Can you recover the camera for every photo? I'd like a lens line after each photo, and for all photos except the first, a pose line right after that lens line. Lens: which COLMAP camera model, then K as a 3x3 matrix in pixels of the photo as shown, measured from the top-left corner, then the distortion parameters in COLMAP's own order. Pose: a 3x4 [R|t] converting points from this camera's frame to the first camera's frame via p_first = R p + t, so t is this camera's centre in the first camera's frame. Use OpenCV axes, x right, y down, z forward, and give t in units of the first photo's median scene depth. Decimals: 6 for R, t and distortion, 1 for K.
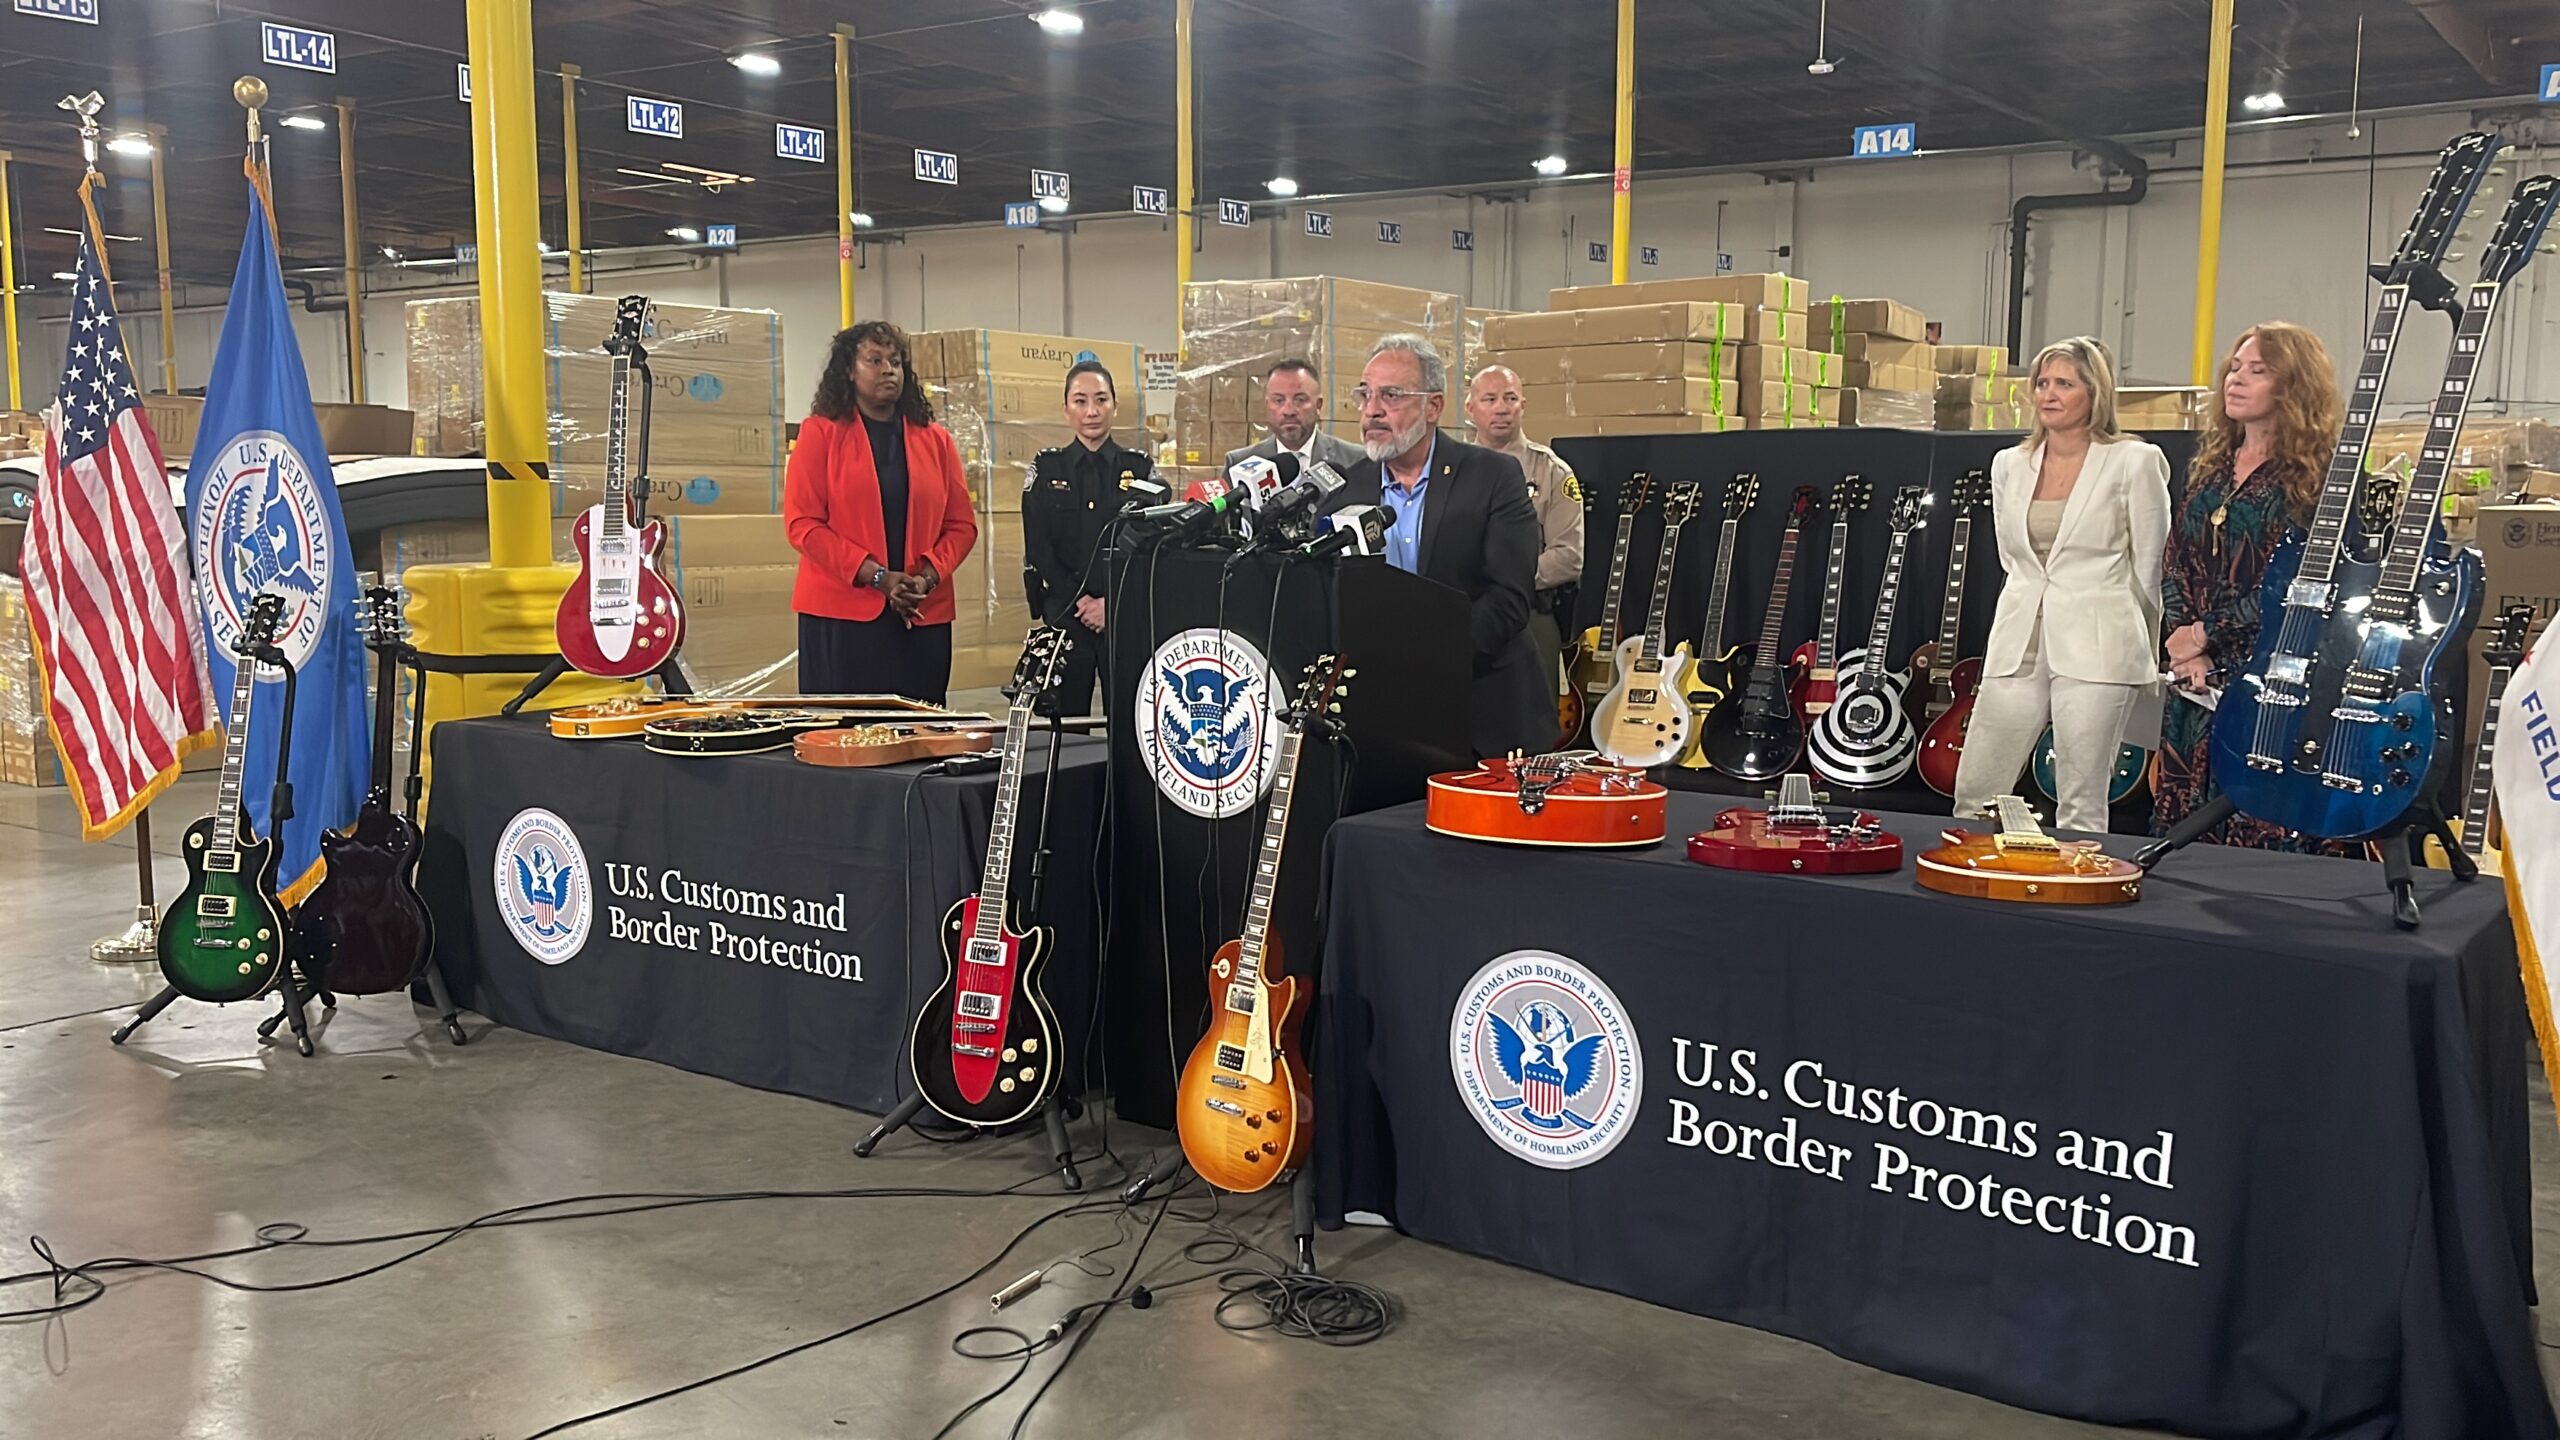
lens RADIAL K [[2145.1, 0, 1275.5], [0, 2145.1, 769.0], [0, 0, 1]] dist [0.045131, -0.010919]
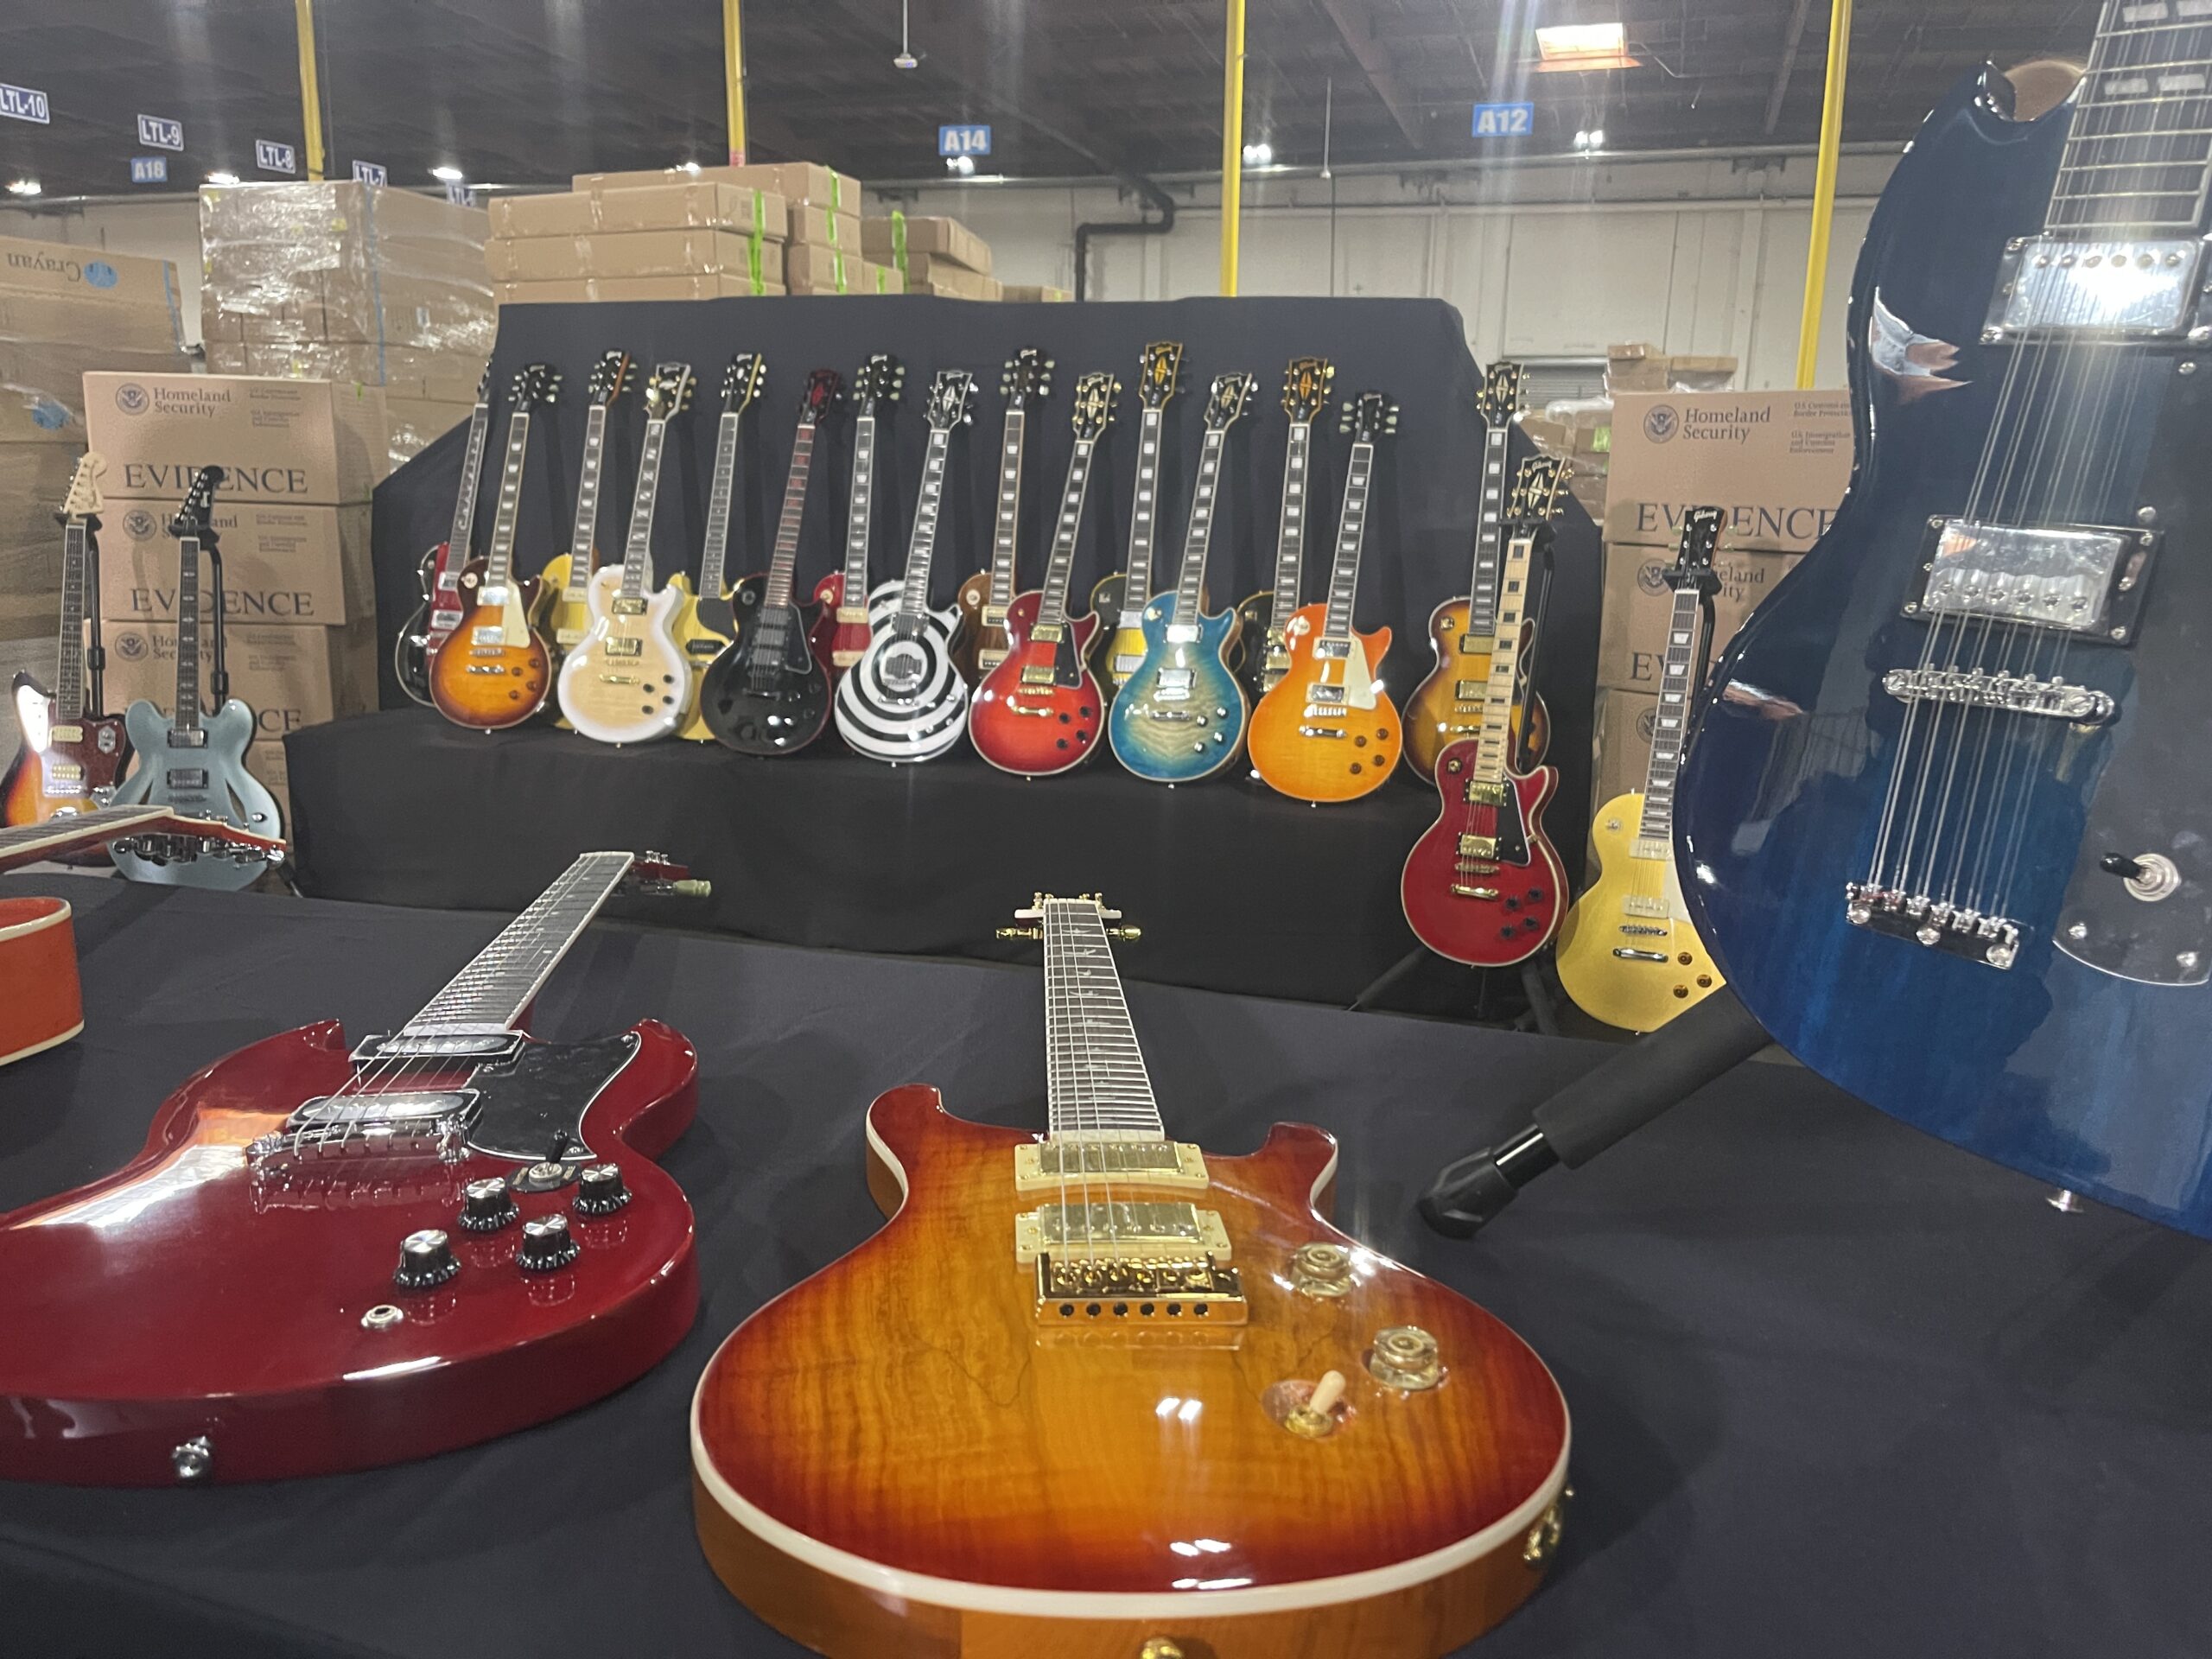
lens RADIAL K [[1671.4, 0, 1106.0], [0, 1671.4, 829.5], [0, 0, 1]] dist [0.091307, -0.168800]
pose [[0.942895, -0.057241, 0.328136, 0.134704], [0.030154, 0.995747, 0.087054, -0.016490], [-0.331723, -0.072188, 0.940611, 0.386227]]
